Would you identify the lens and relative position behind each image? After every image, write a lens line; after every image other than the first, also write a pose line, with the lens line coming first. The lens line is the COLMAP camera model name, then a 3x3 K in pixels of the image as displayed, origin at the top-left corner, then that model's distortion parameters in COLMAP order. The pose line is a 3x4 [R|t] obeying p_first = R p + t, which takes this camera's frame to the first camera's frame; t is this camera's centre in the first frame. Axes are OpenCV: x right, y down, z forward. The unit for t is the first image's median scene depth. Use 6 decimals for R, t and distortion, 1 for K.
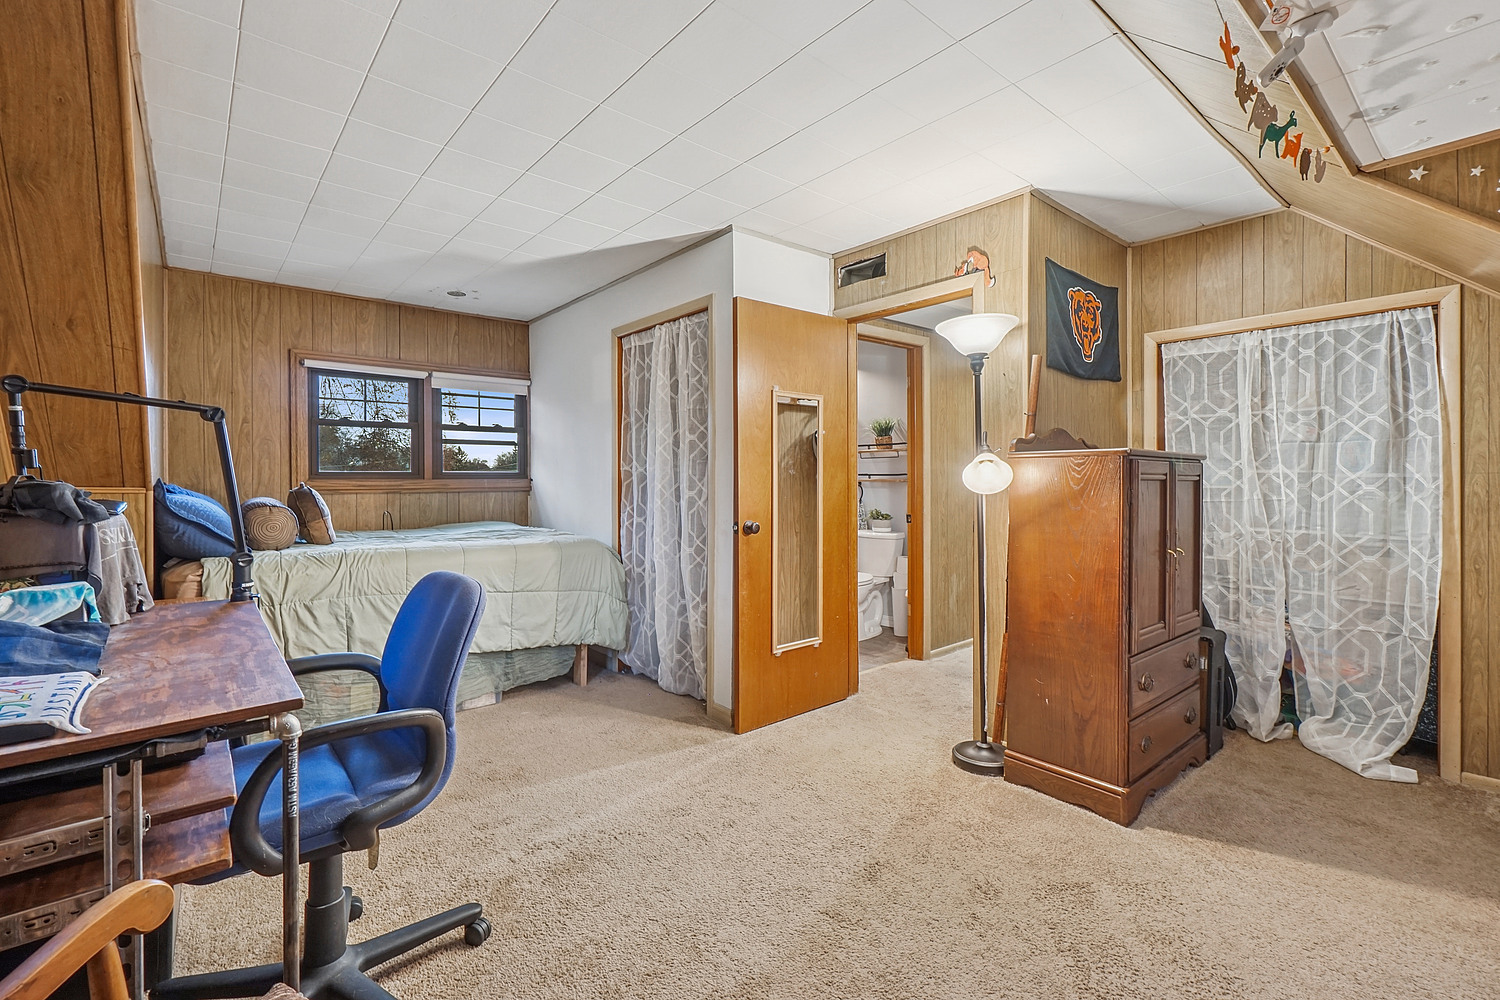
lens RADIAL K [[662.3, 0, 745.5], [0, 662.3, 480.8], [0, 0, 1]] dist [-0.001988, -0.000865]
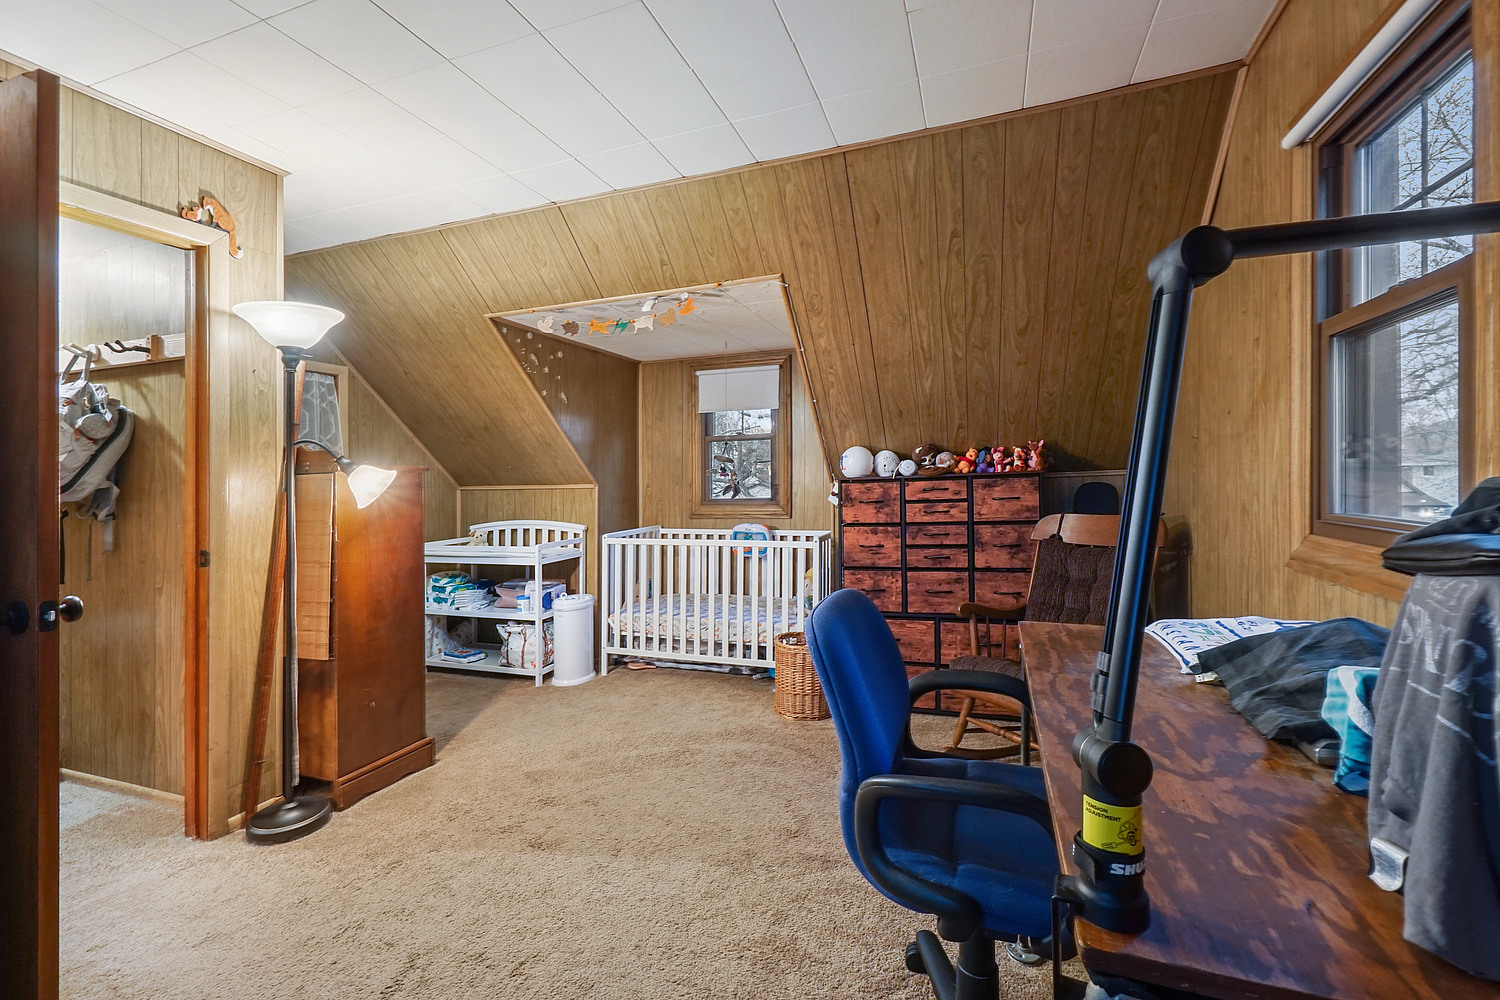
lens RADIAL K [[662.3, 0, 745.5], [0, 662.3, 480.8], [0, 0, 1]] dist [-0.001988, -0.000865]
pose [[-0.514419, 0.012004, 0.857455, -0.712604], [0.011475, 0.999909, -0.007114, -0.007398], [-0.857462, 0.006180, -0.514510, 0.970269]]
